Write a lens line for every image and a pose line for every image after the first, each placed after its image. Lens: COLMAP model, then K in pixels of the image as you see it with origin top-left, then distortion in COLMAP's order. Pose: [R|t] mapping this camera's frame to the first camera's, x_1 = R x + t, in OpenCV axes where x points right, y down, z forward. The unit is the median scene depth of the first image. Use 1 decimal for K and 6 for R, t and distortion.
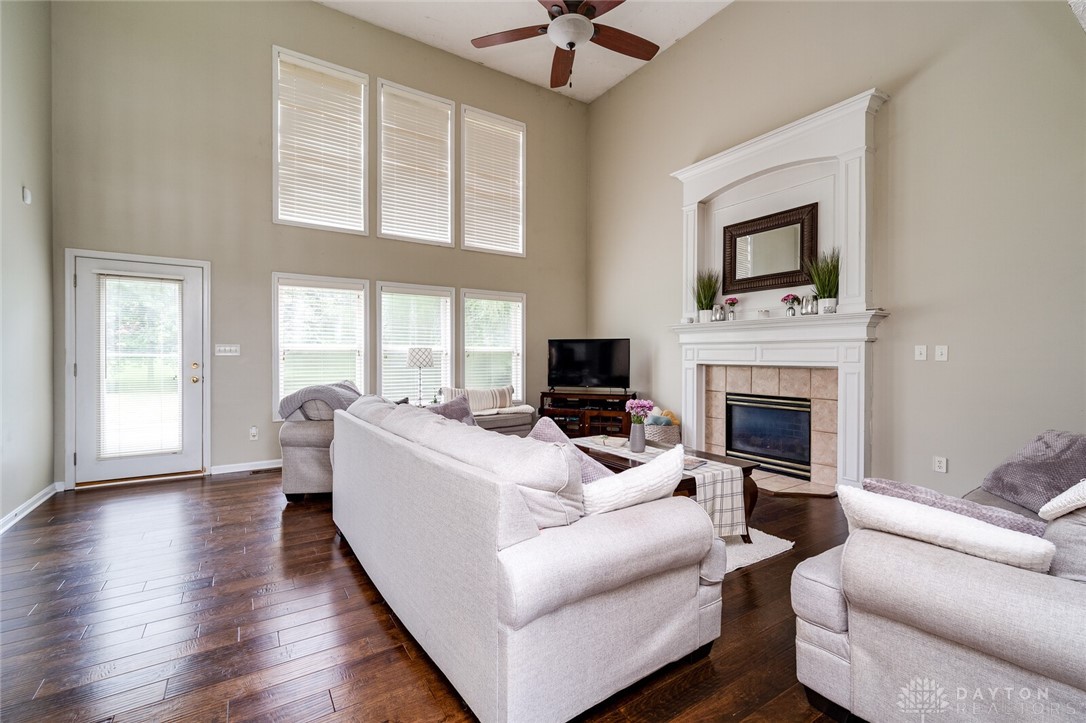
lens RADIAL K [[467.6, 0, 541.1], [0, 467.6, 358.2], [0, 0, 1]] dist [-0.000168, -0.001424]
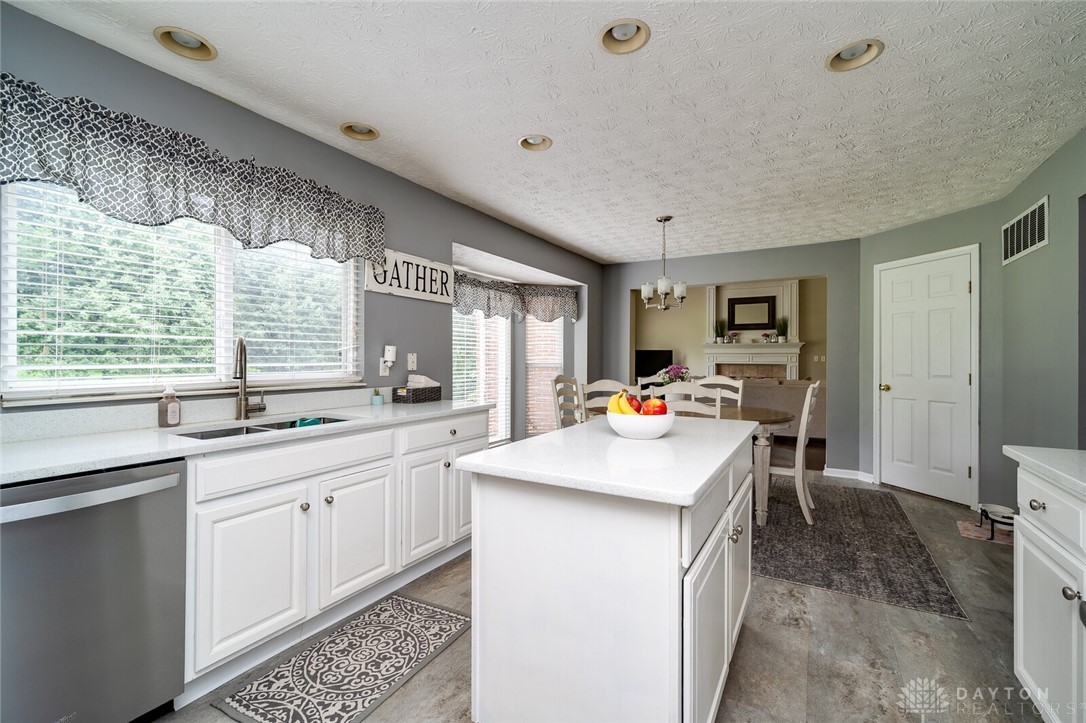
lens RADIAL K [[467.6, 0, 546.5], [0, 467.6, 358.8], [0, 0, 1]] dist [-0.000168, -0.001424]
pose [[0.891067, 0.001899, 0.453868, -1.311718], [0.000097, 0.999990, -0.004373, 0.001022], [-0.453872, 0.003941, 0.891058, -0.511697]]
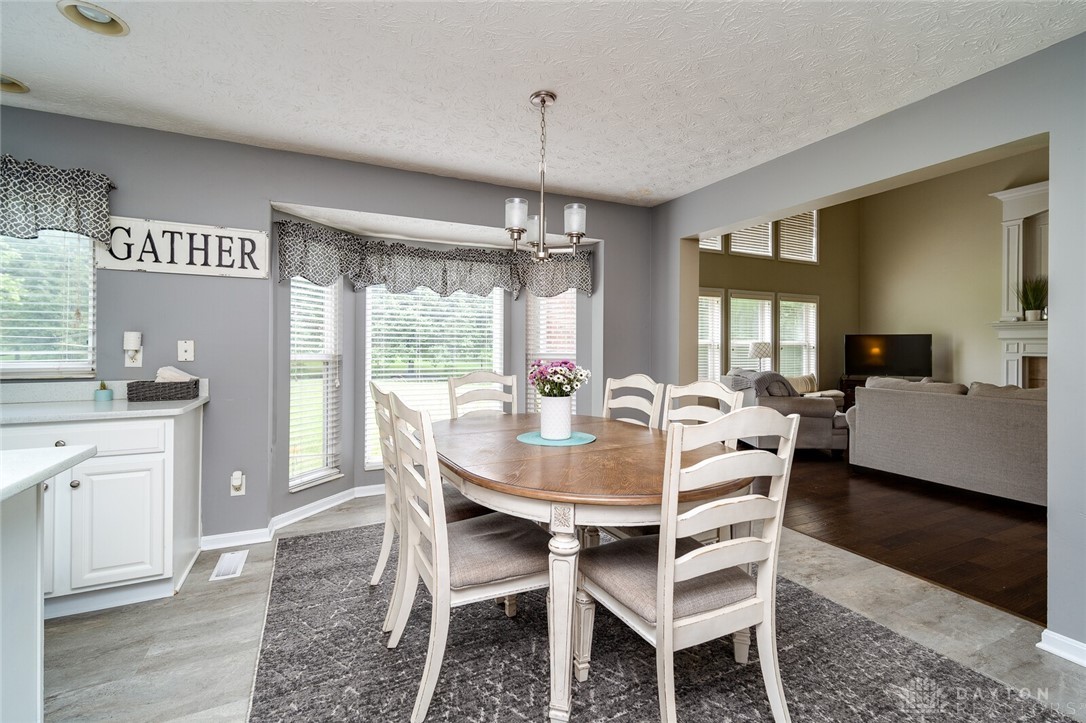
lens RADIAL K [[467.6, 0, 540.7], [0, 467.6, 344.5], [0, 0, 1]] dist [-0.000168, -0.001424]
pose [[0.990381, 0.001579, -0.138360, -0.724880], [-0.003213, 0.999928, -0.011587, 0.000277], [0.138332, 0.011921, 0.990314, -0.334497]]
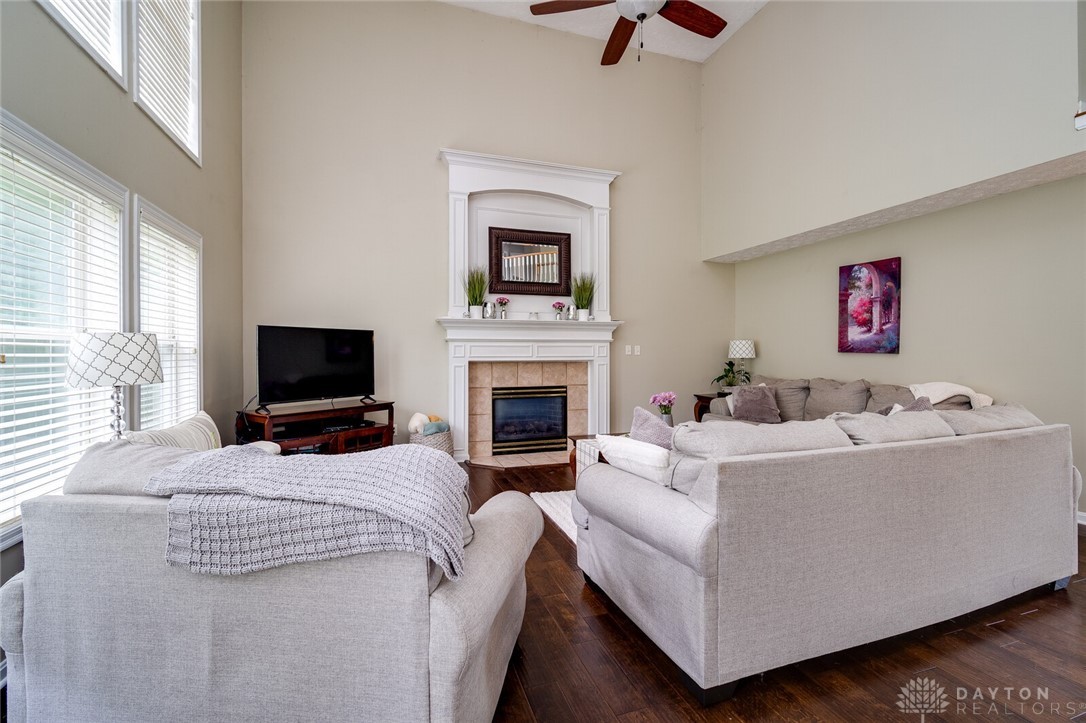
lens RADIAL K [[467.6, 0, 541.1], [0, 467.6, 360.2], [0, 0, 1]] dist [-0.000168, -0.001424]
pose [[0.249757, -0.017172, 0.968156, -0.584302], [0.009541, 0.999838, 0.015272, -0.003250], [-0.968262, 0.005423, 0.249880, 0.641437]]
